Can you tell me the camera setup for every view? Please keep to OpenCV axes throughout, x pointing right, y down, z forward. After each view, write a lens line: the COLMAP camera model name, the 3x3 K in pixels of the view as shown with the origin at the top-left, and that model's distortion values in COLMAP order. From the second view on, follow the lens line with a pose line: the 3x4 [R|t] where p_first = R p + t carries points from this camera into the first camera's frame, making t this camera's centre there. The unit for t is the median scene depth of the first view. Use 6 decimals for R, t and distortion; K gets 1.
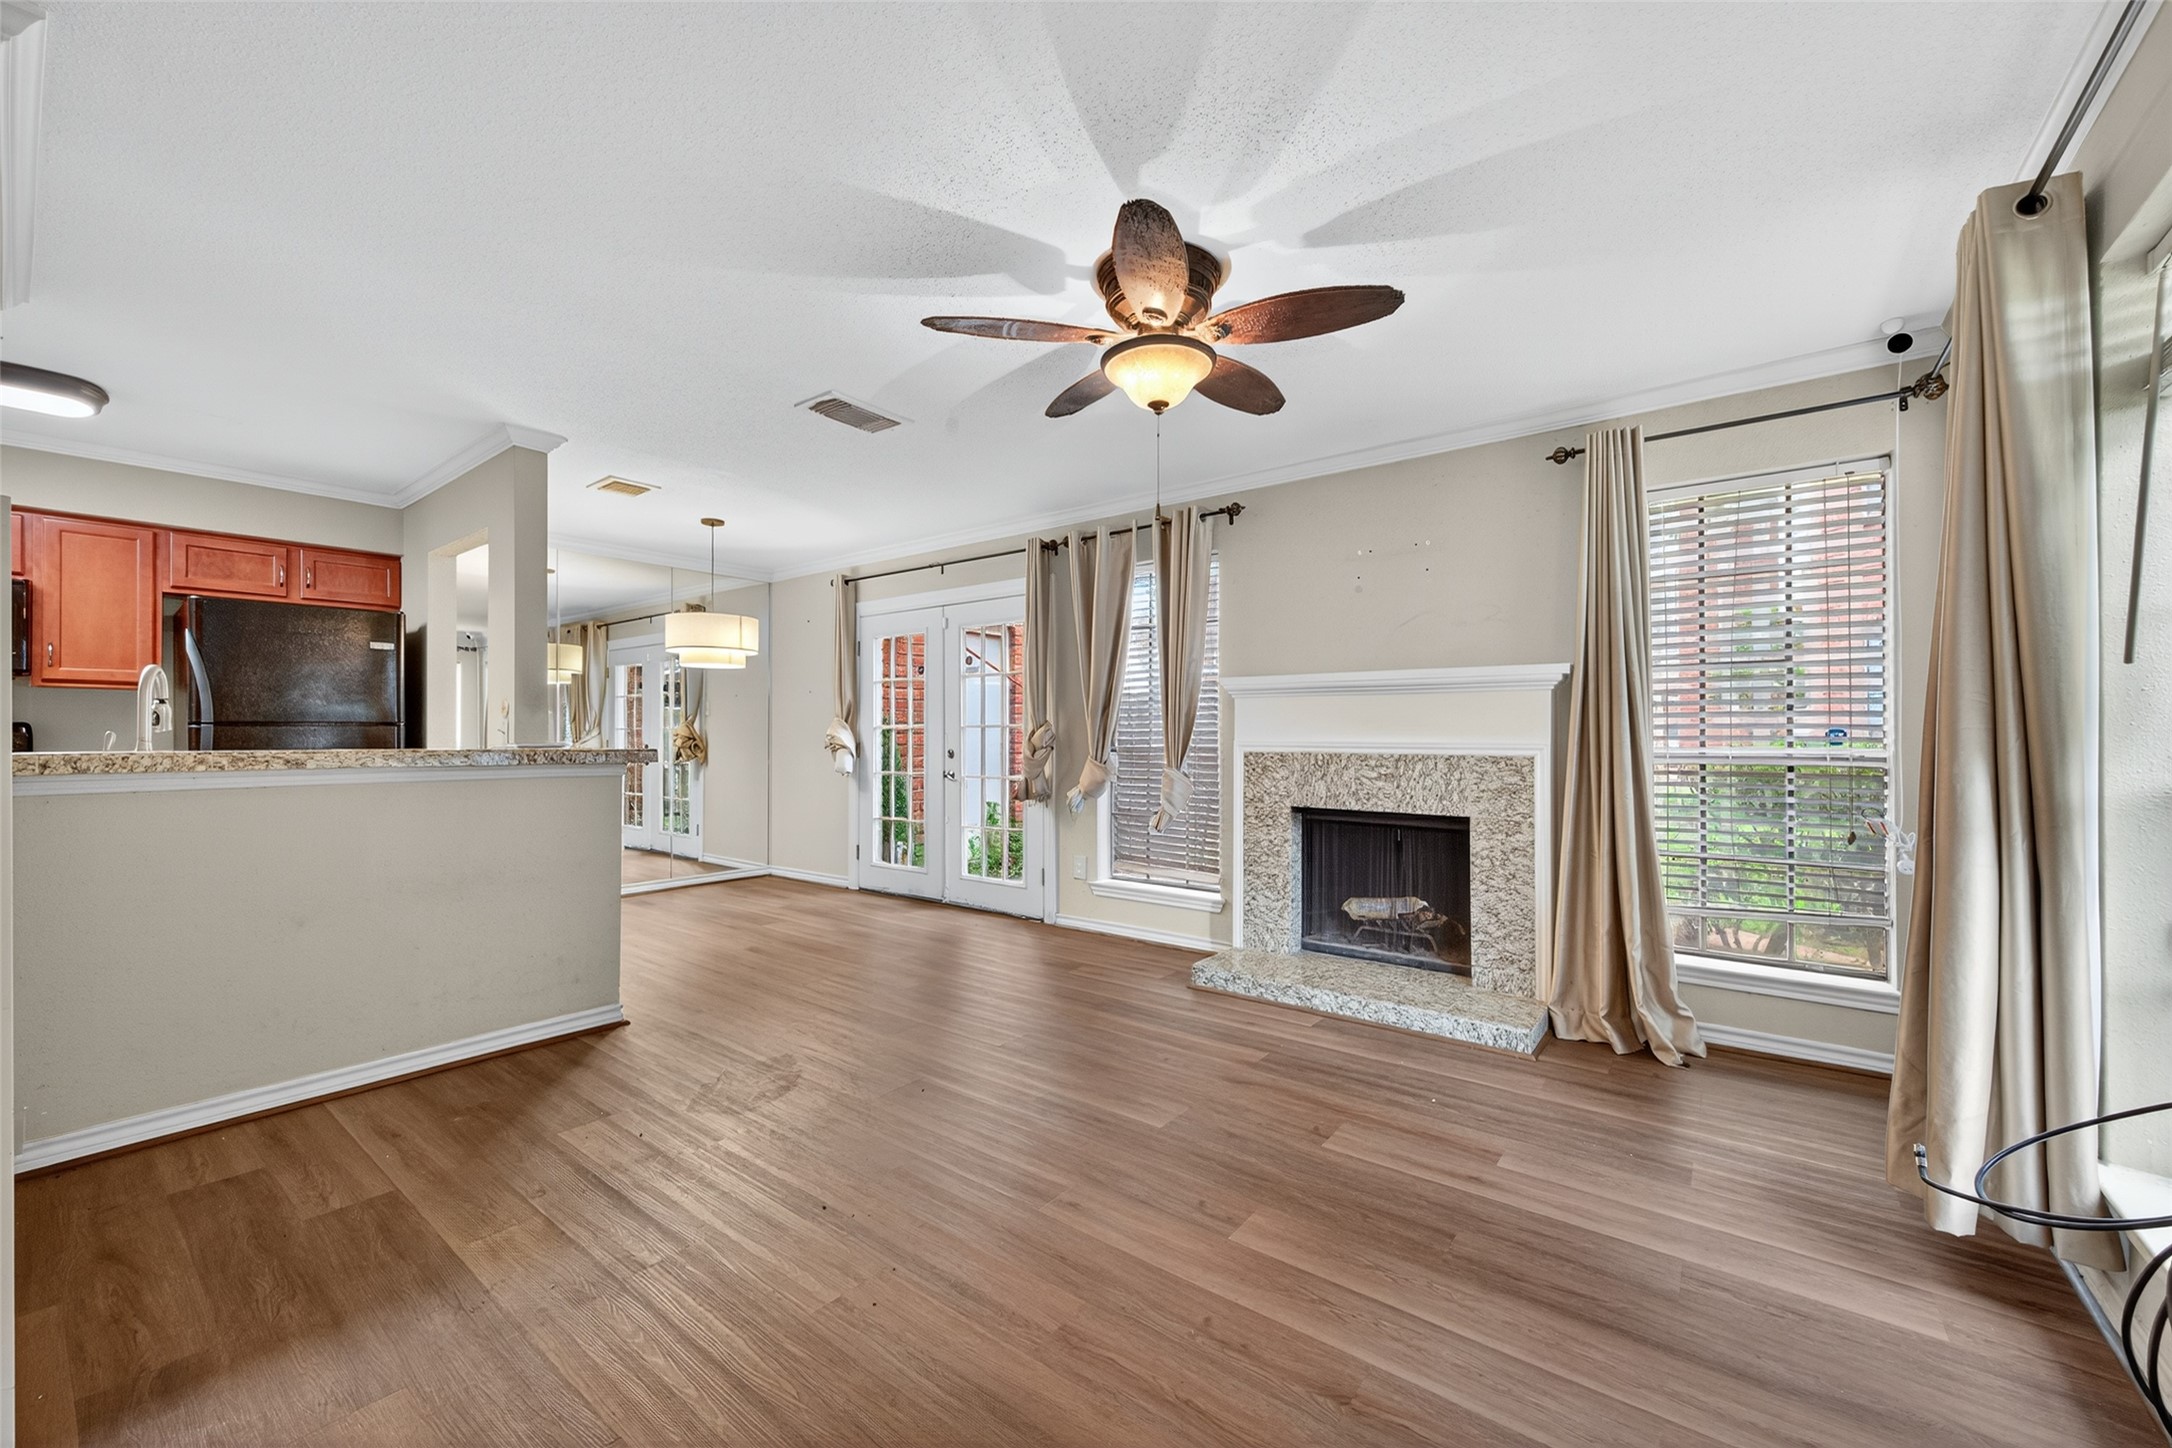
lens RADIAL K [[843.5, 0, 1076.5], [0, 843.5, 727.7], [0, 0, 1]] dist [0.000851, -0.000248]
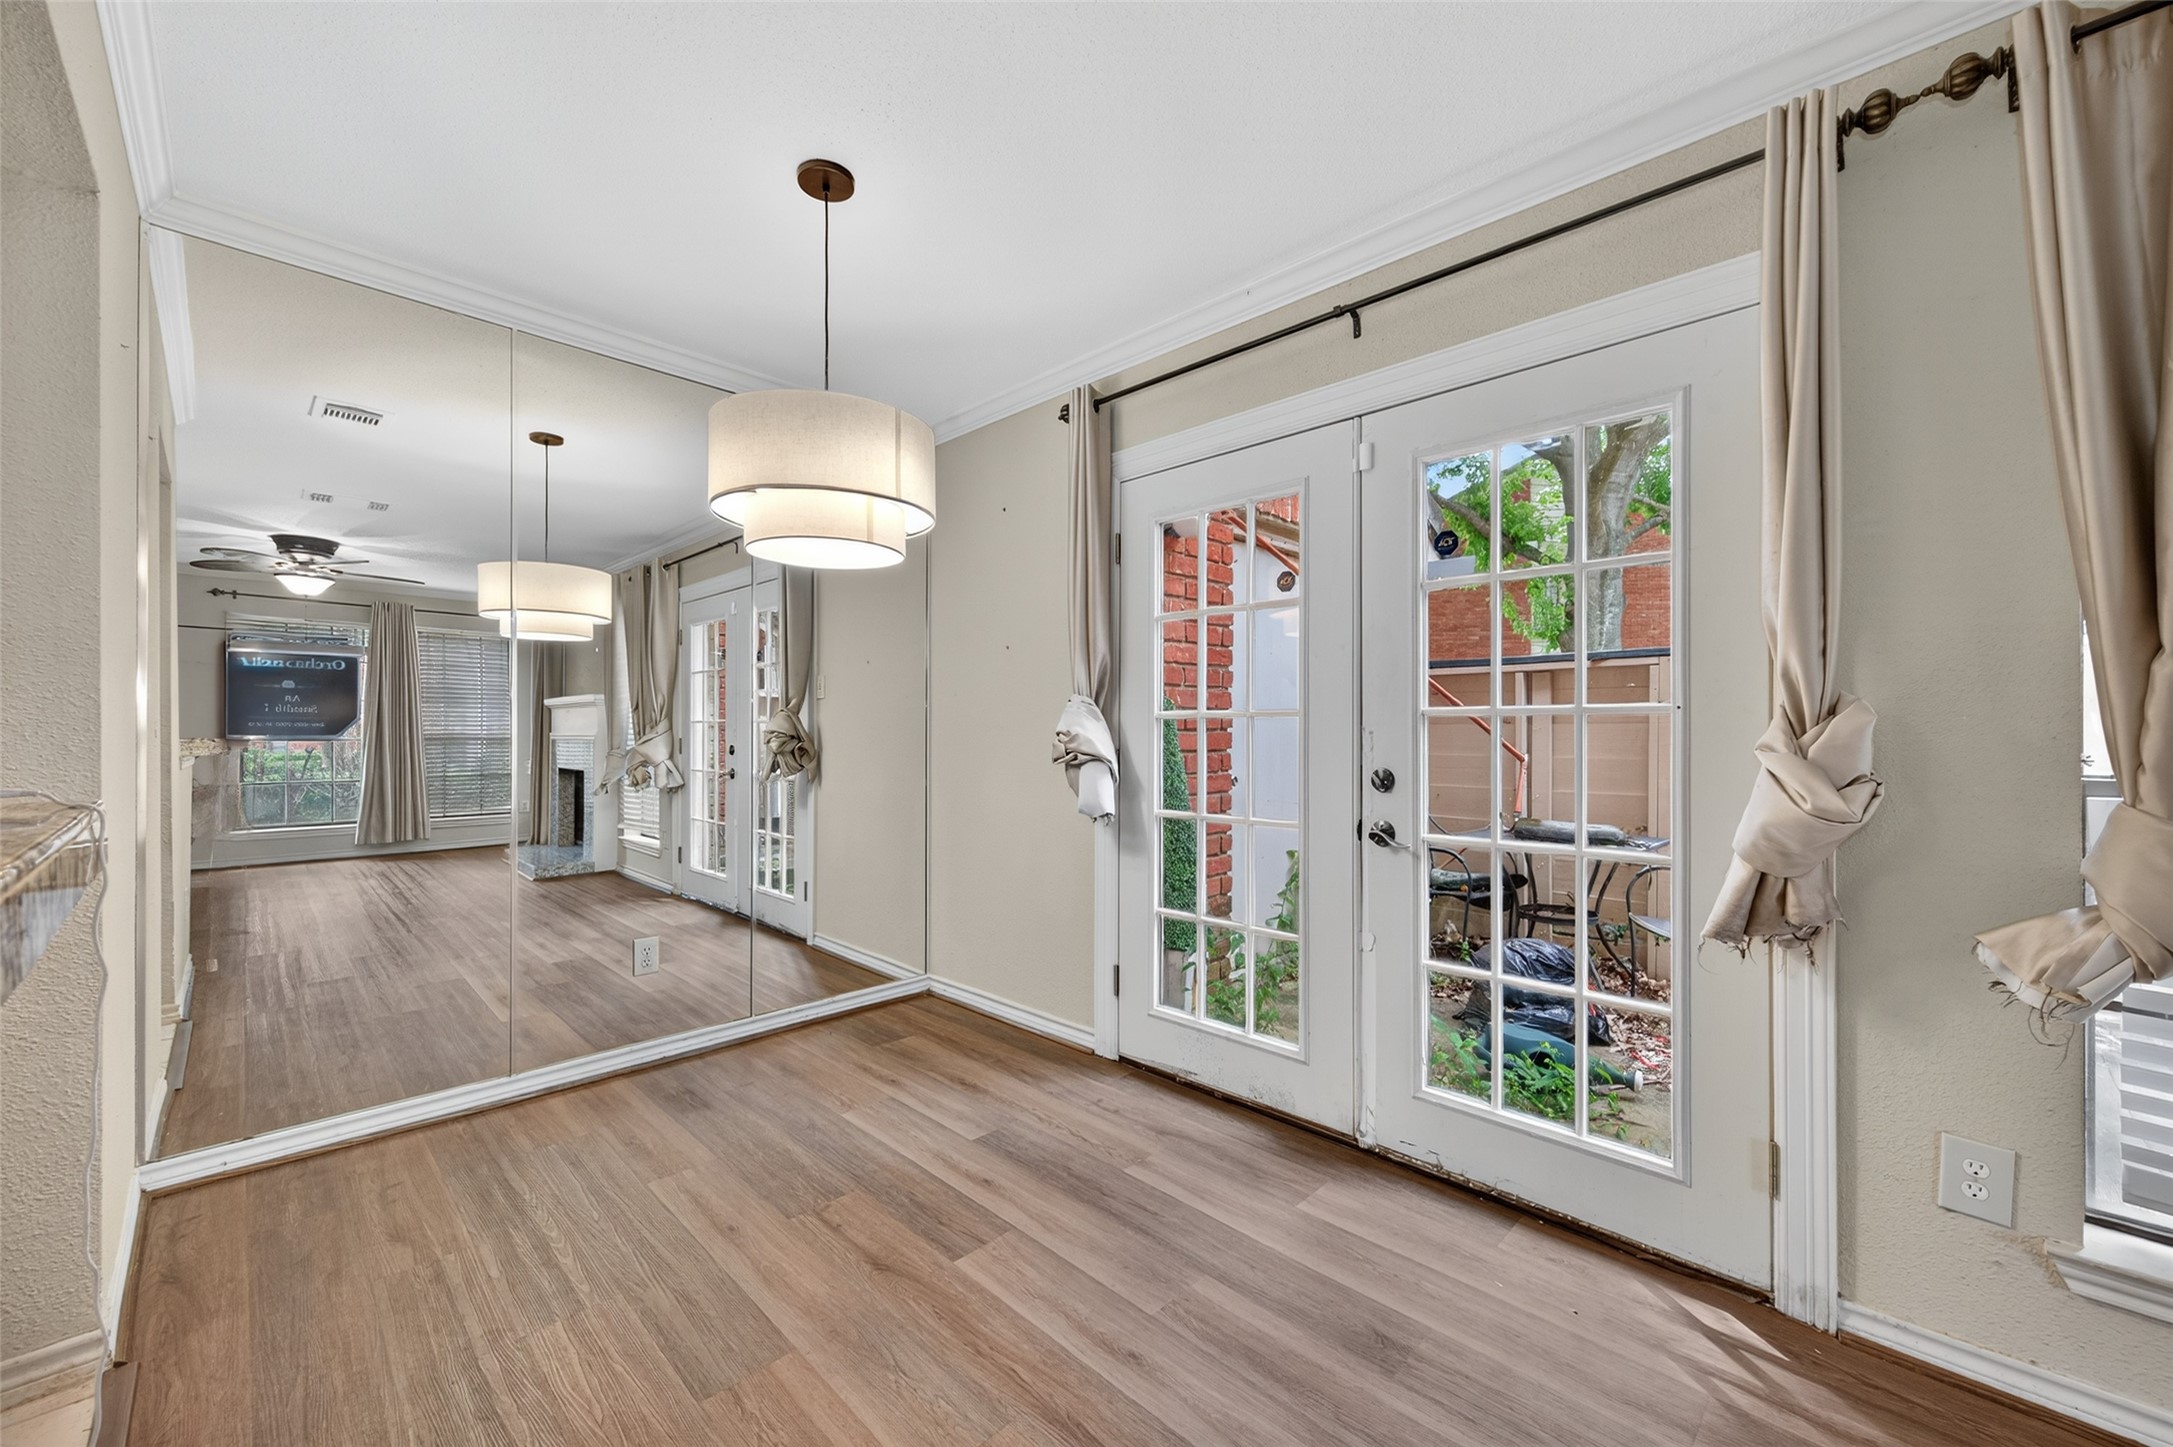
lens RADIAL K [[843.9, 0, 1077.0], [0, 843.9, 727.2], [0, 0, 1]] dist [0.000851, -0.000248]
pose [[0.990851, -0.001272, -0.134951, -0.346717], [0.001946, 0.999986, 0.004863, 0.005170], [0.134943, -0.005082, 0.990840, 0.846303]]
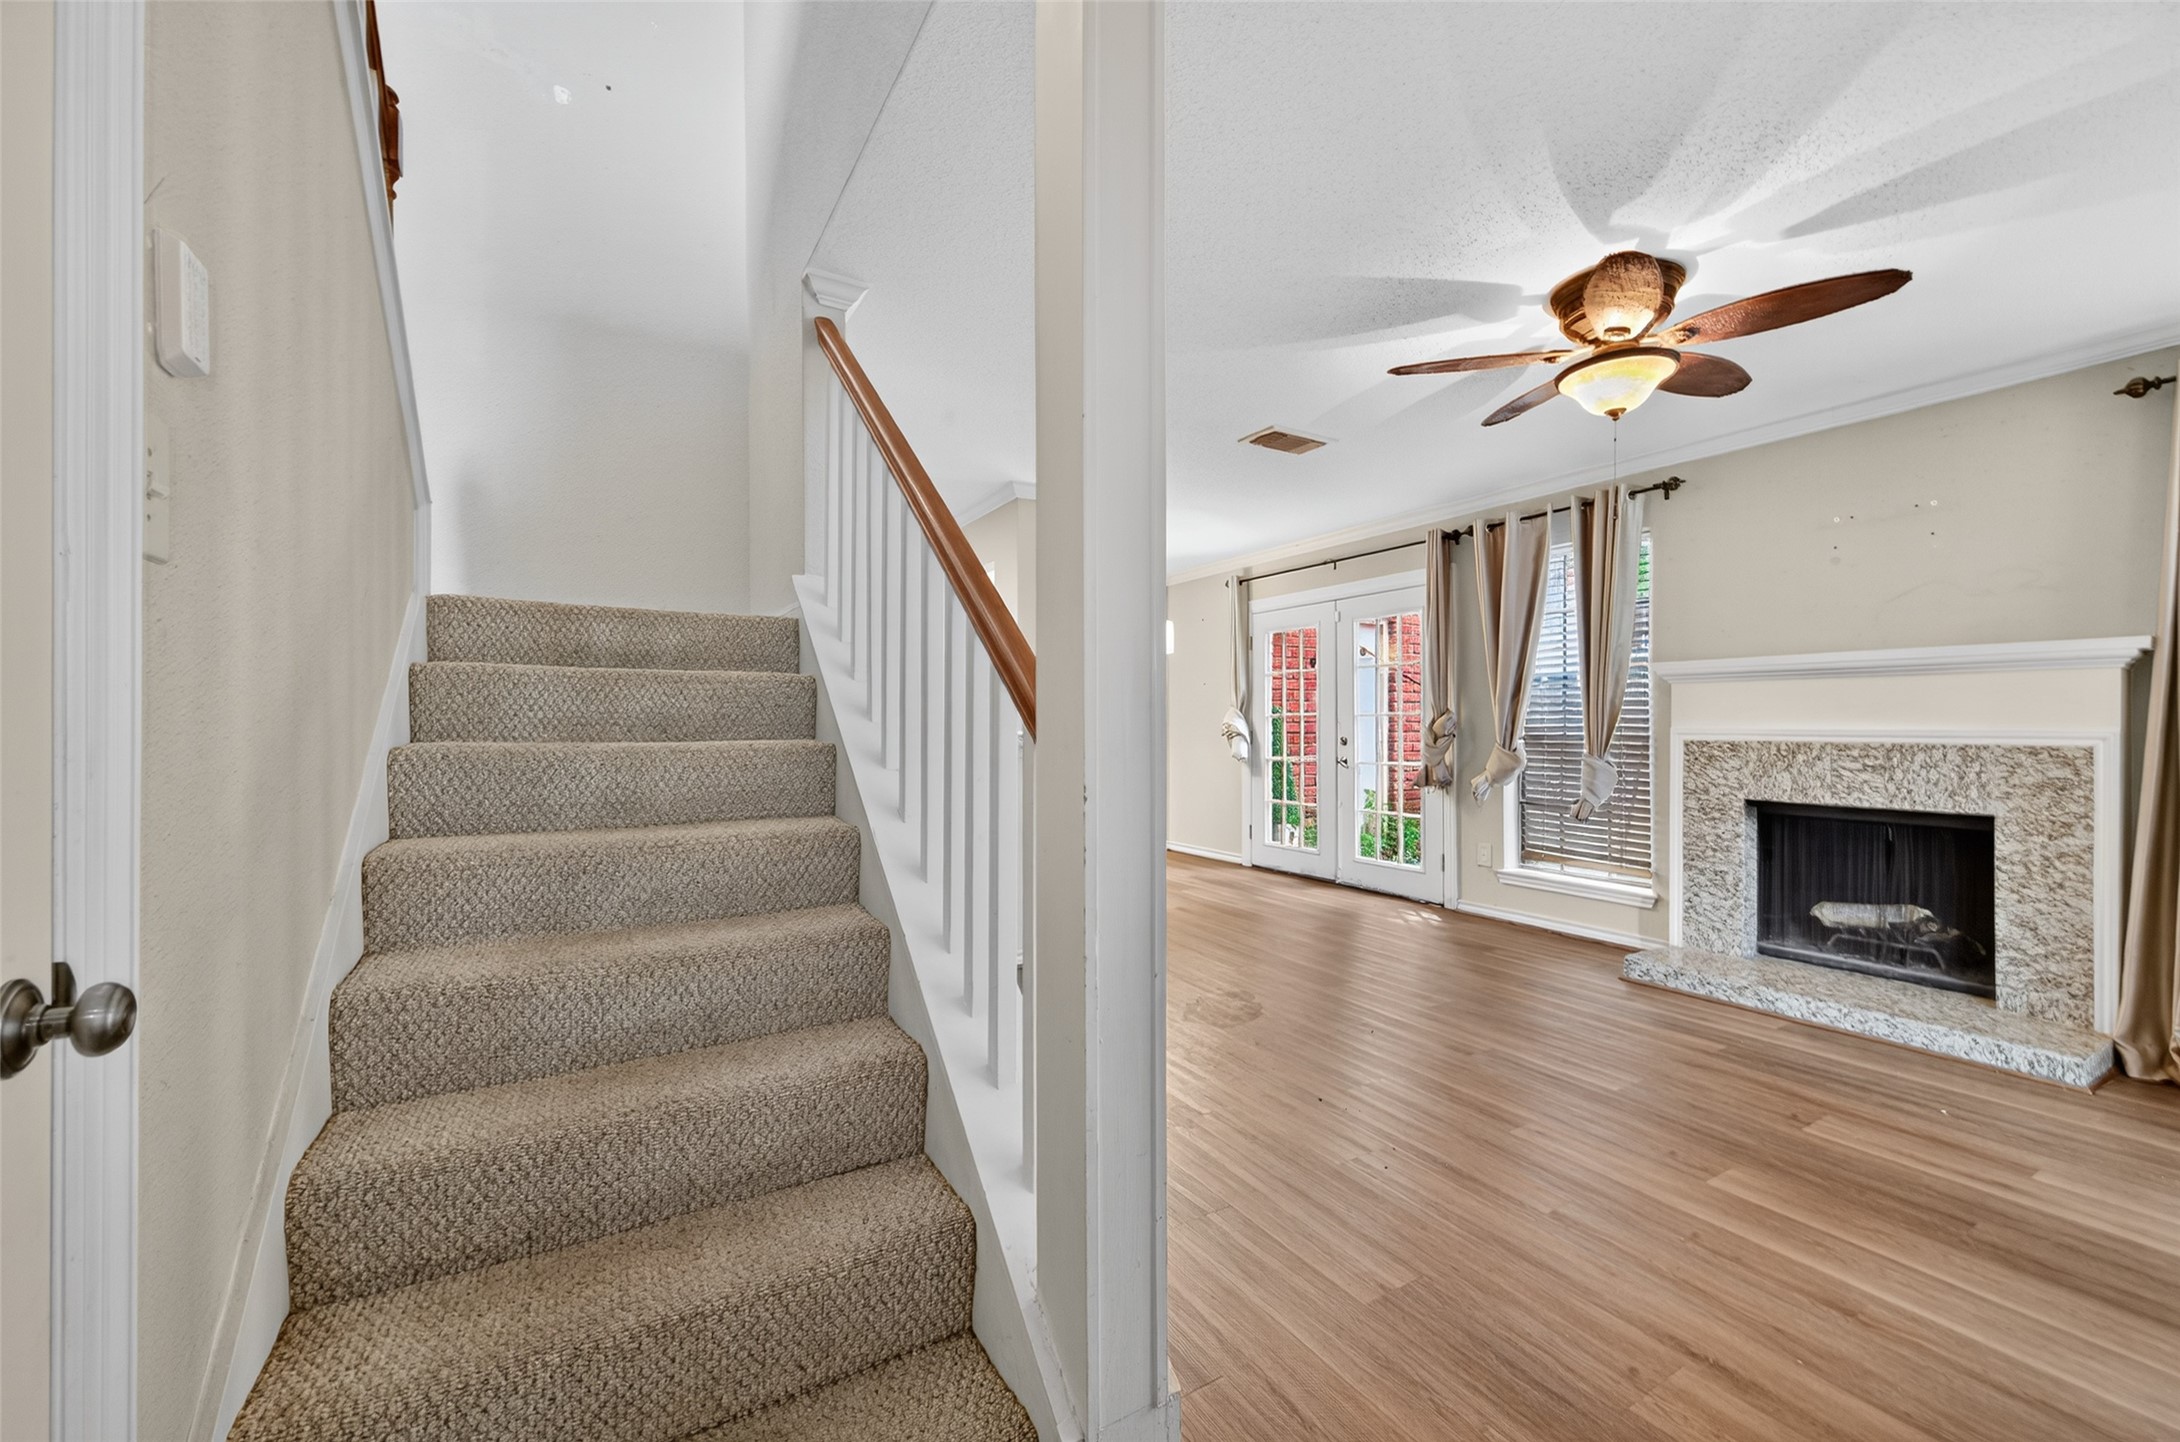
lens RADIAL K [[850.2, 0, 1095.9], [0, 850.2, 725.8], [0, 0, 1]] dist [-0.007912, 0.000007]
pose [[0.929089, -0.001090, -0.369855, -0.065687], [0.005264, 0.999933, 0.010276, -0.000746], [0.369819, -0.011494, 0.929033, -0.132192]]
